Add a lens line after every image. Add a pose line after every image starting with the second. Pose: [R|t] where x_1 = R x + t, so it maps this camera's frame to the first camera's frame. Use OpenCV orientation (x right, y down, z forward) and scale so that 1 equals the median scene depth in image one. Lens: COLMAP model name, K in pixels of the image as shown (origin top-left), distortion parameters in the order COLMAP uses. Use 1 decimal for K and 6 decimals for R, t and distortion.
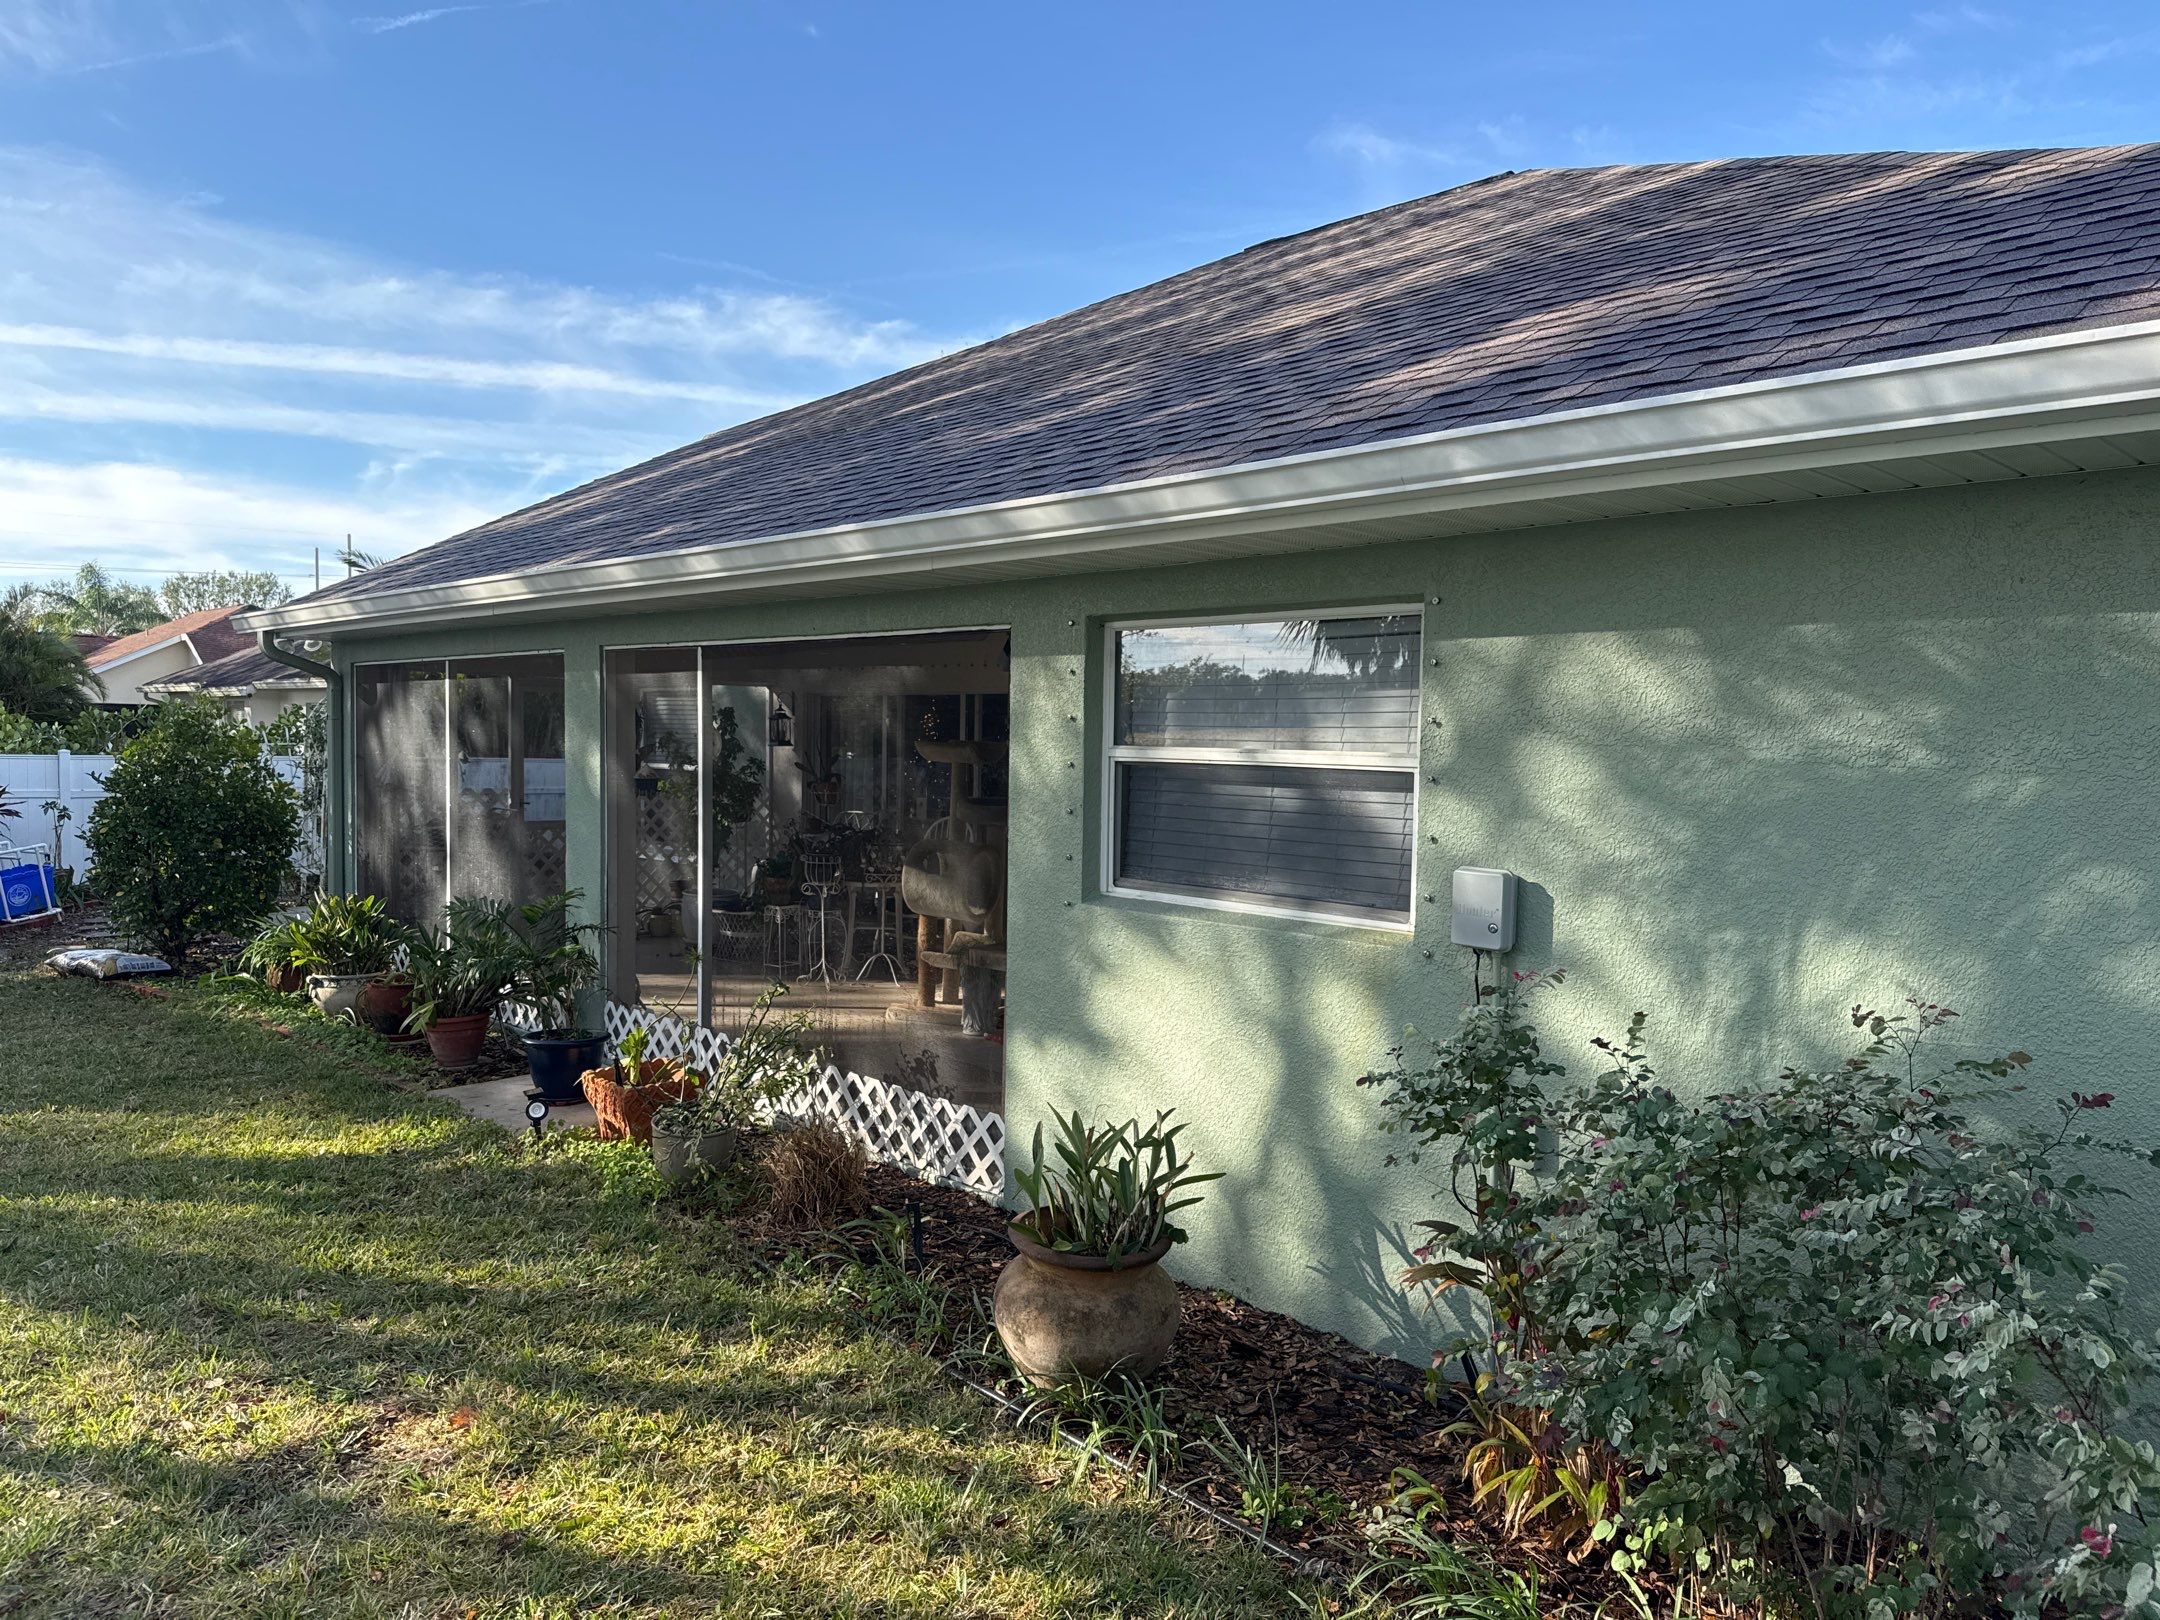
lens RADIAL K [[1547.3, 0, 1062.9], [0, 1547.3, 814.7], [0, 0, 1]] dist [0.059677, -0.063378]
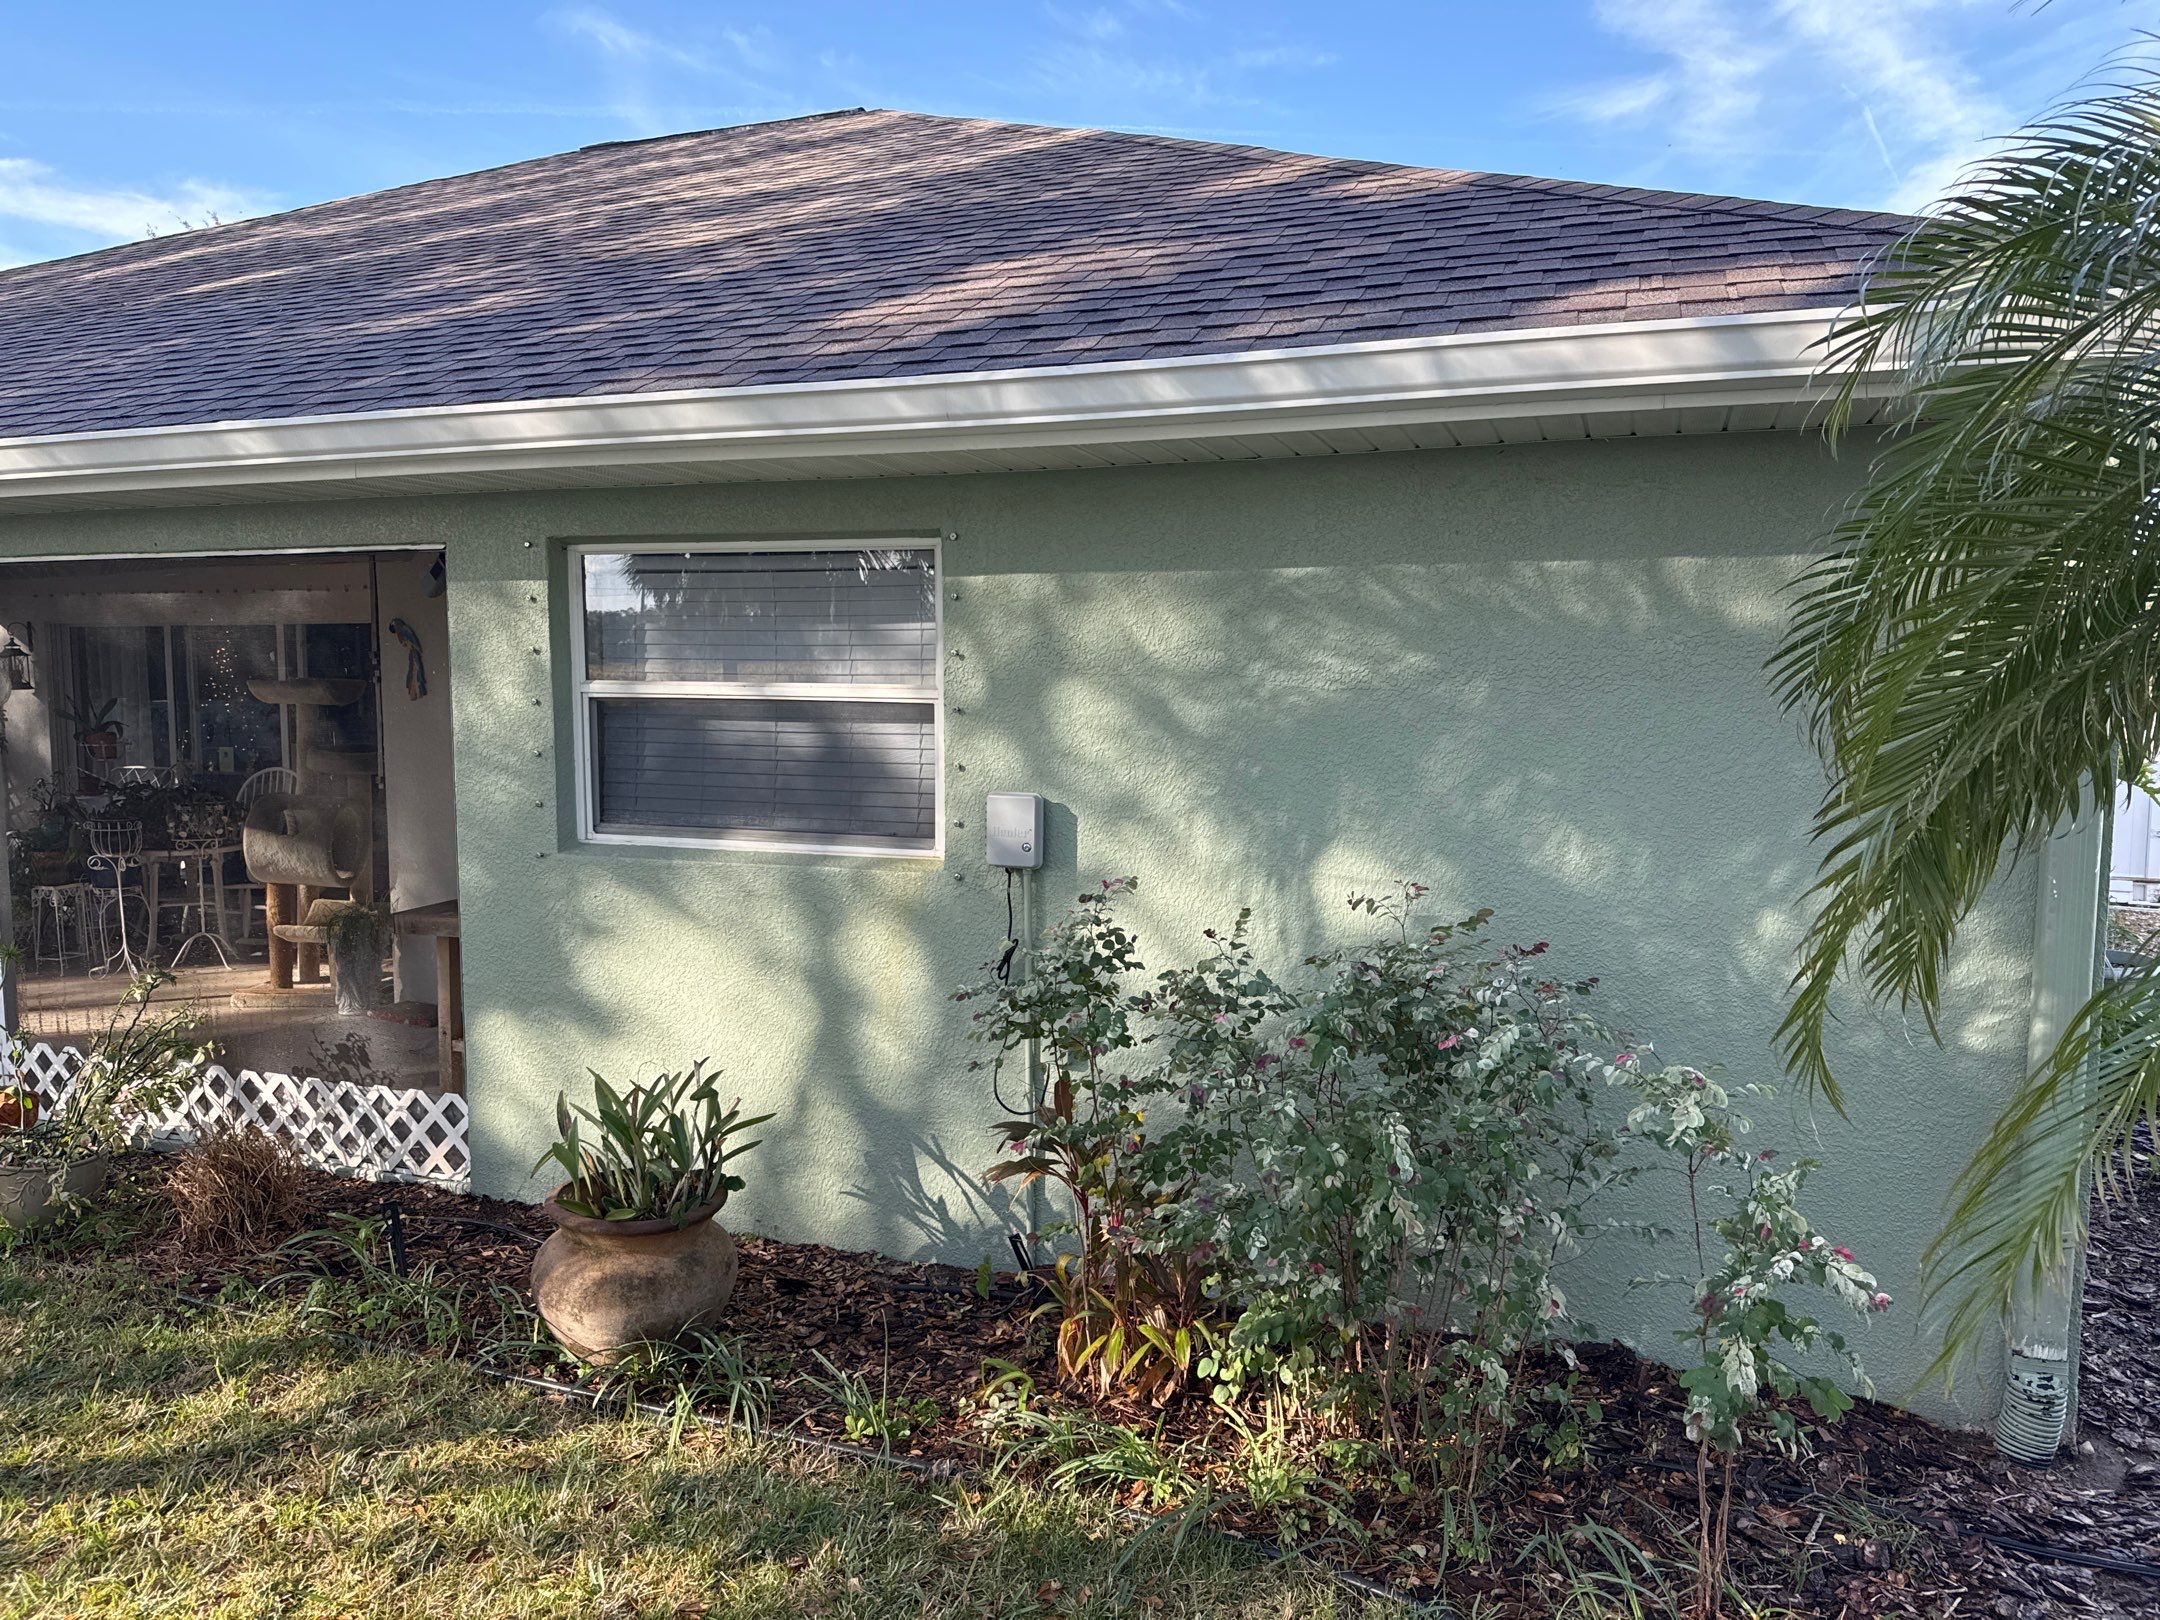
lens RADIAL K [[1547.3, 0, 1102.5], [0, 1547.3, 827.8], [0, 0, 1]] dist [0.059677, -0.063378]
pose [[0.891219, -0.057132, 0.449961, -0.127009], [0.035068, 0.997745, 0.057225, 0.000415], [-0.452216, -0.035221, 0.891213, 0.028022]]
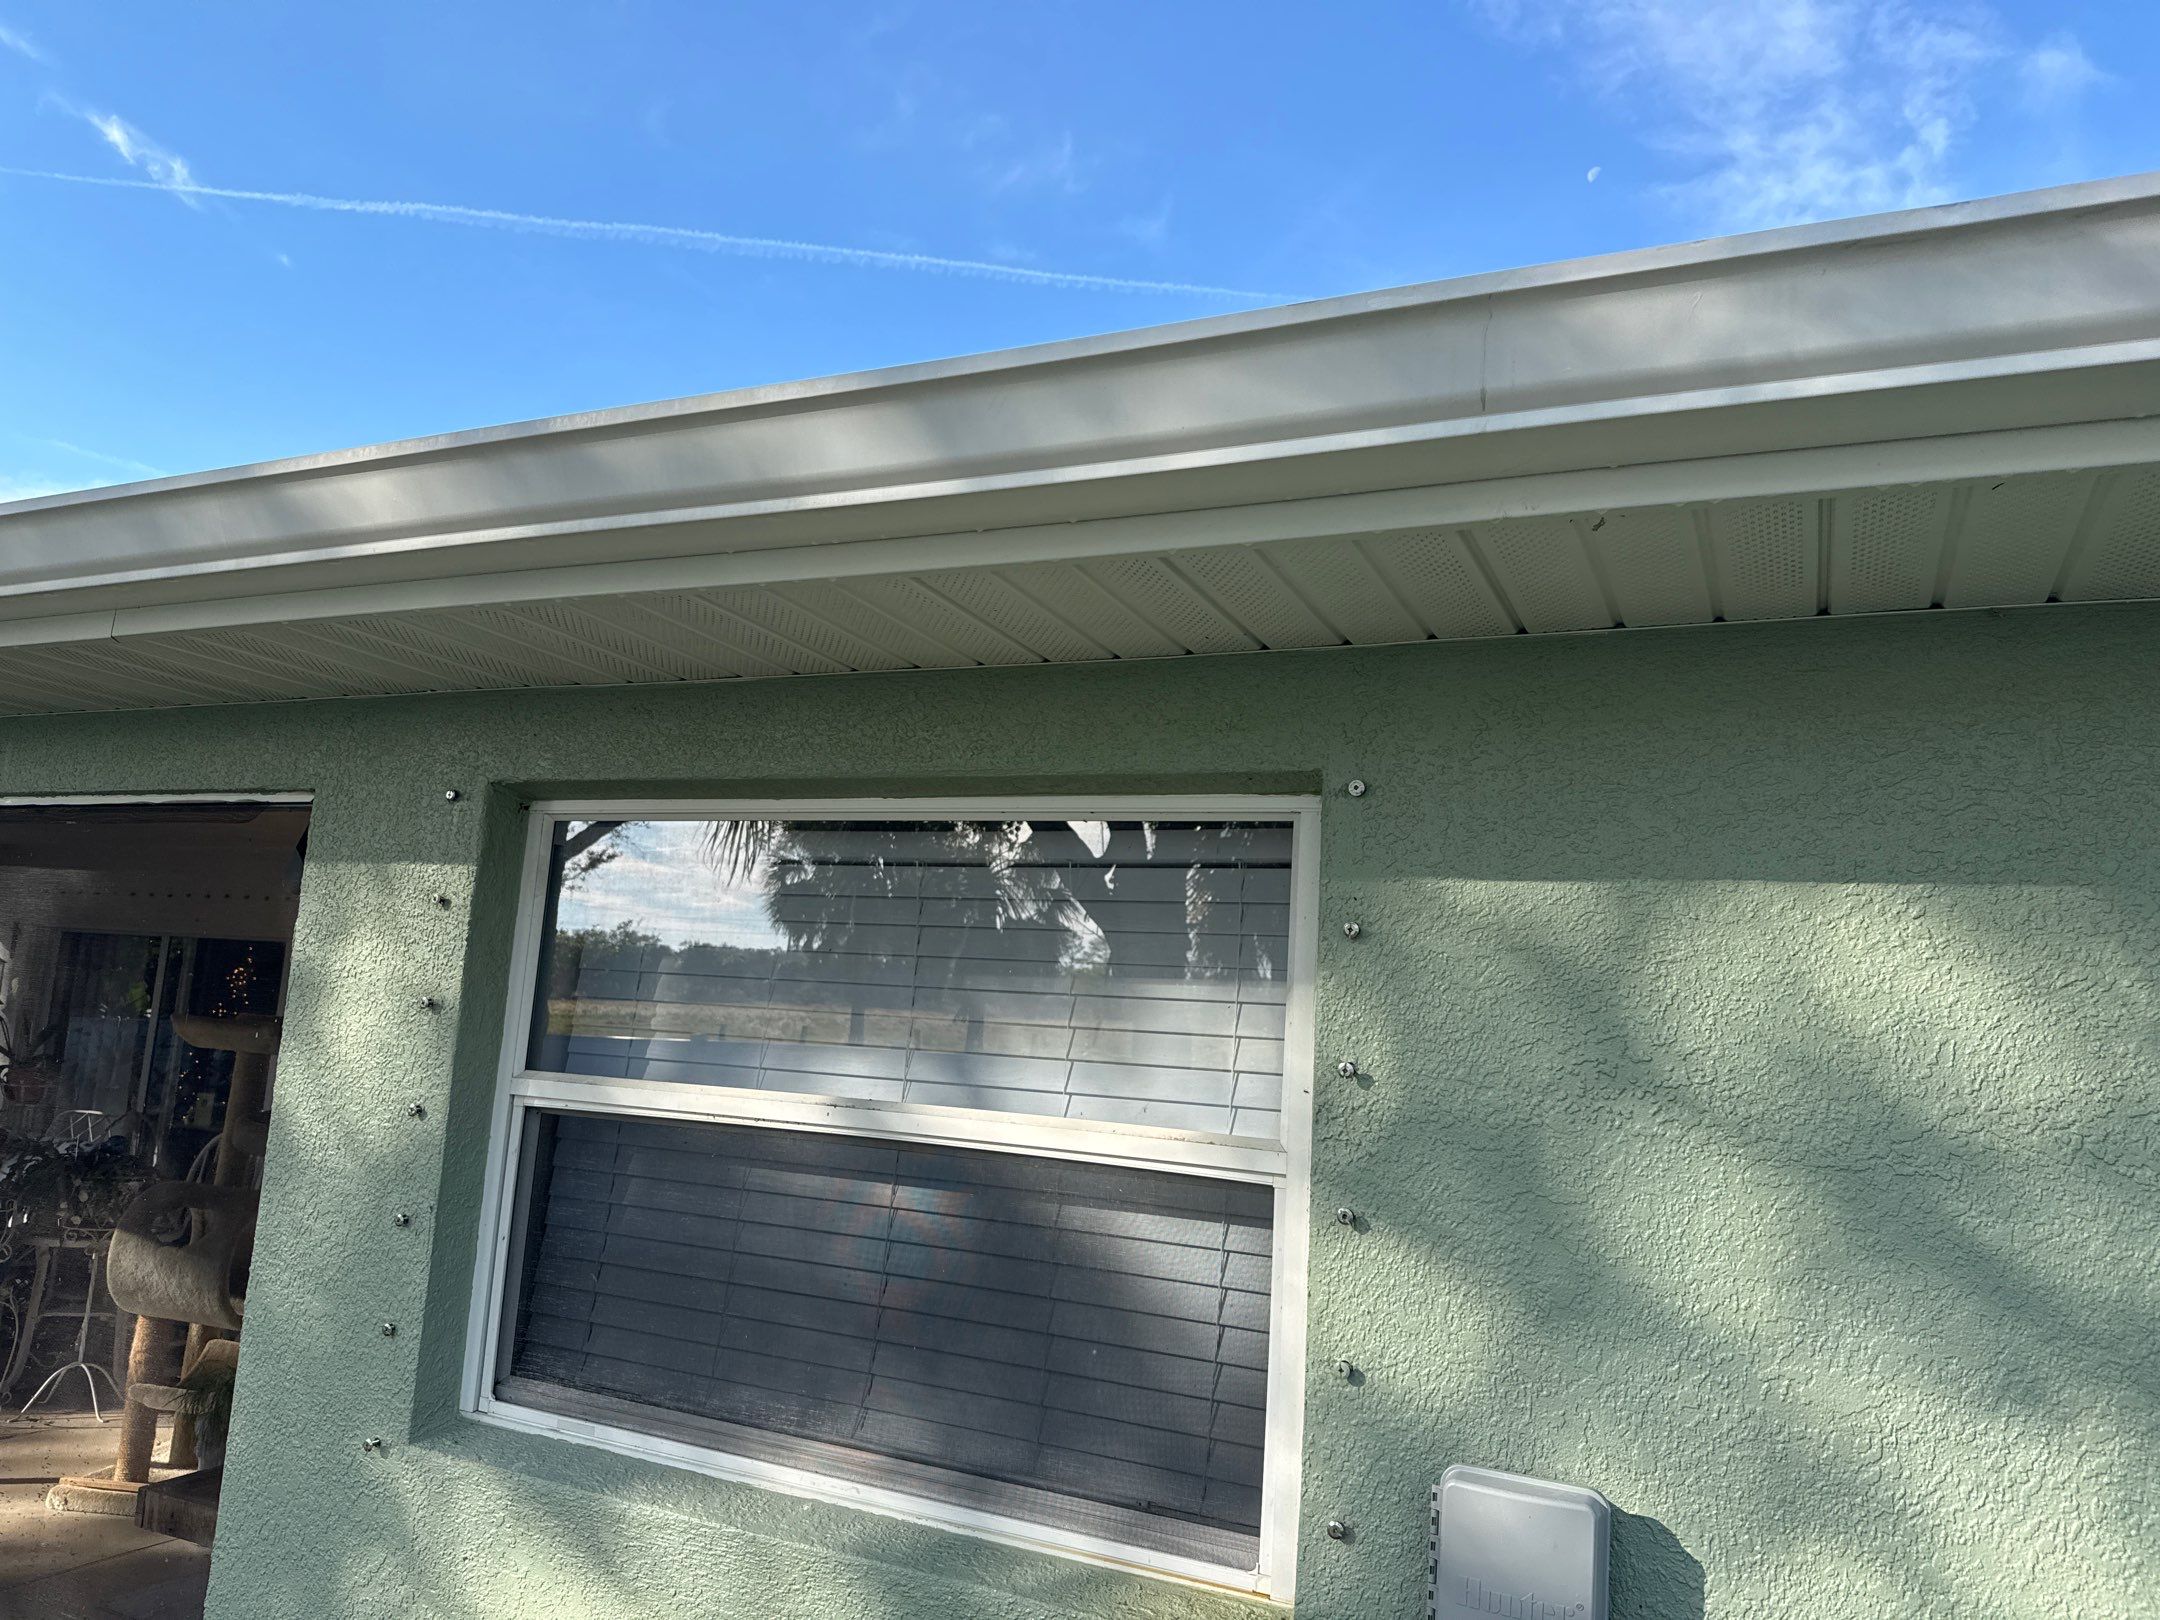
lens RADIAL K [[1547.3, 0, 1070.5], [0, 1547.3, 821.0], [0, 0, 1]] dist [0.059677, -0.063378]
pose [[0.930163, 0.095411, 0.354533, 0.013756], [-0.032089, 0.983075, -0.180372, -0.043017], [-0.365742, 0.156398, 0.917481, 0.561369]]
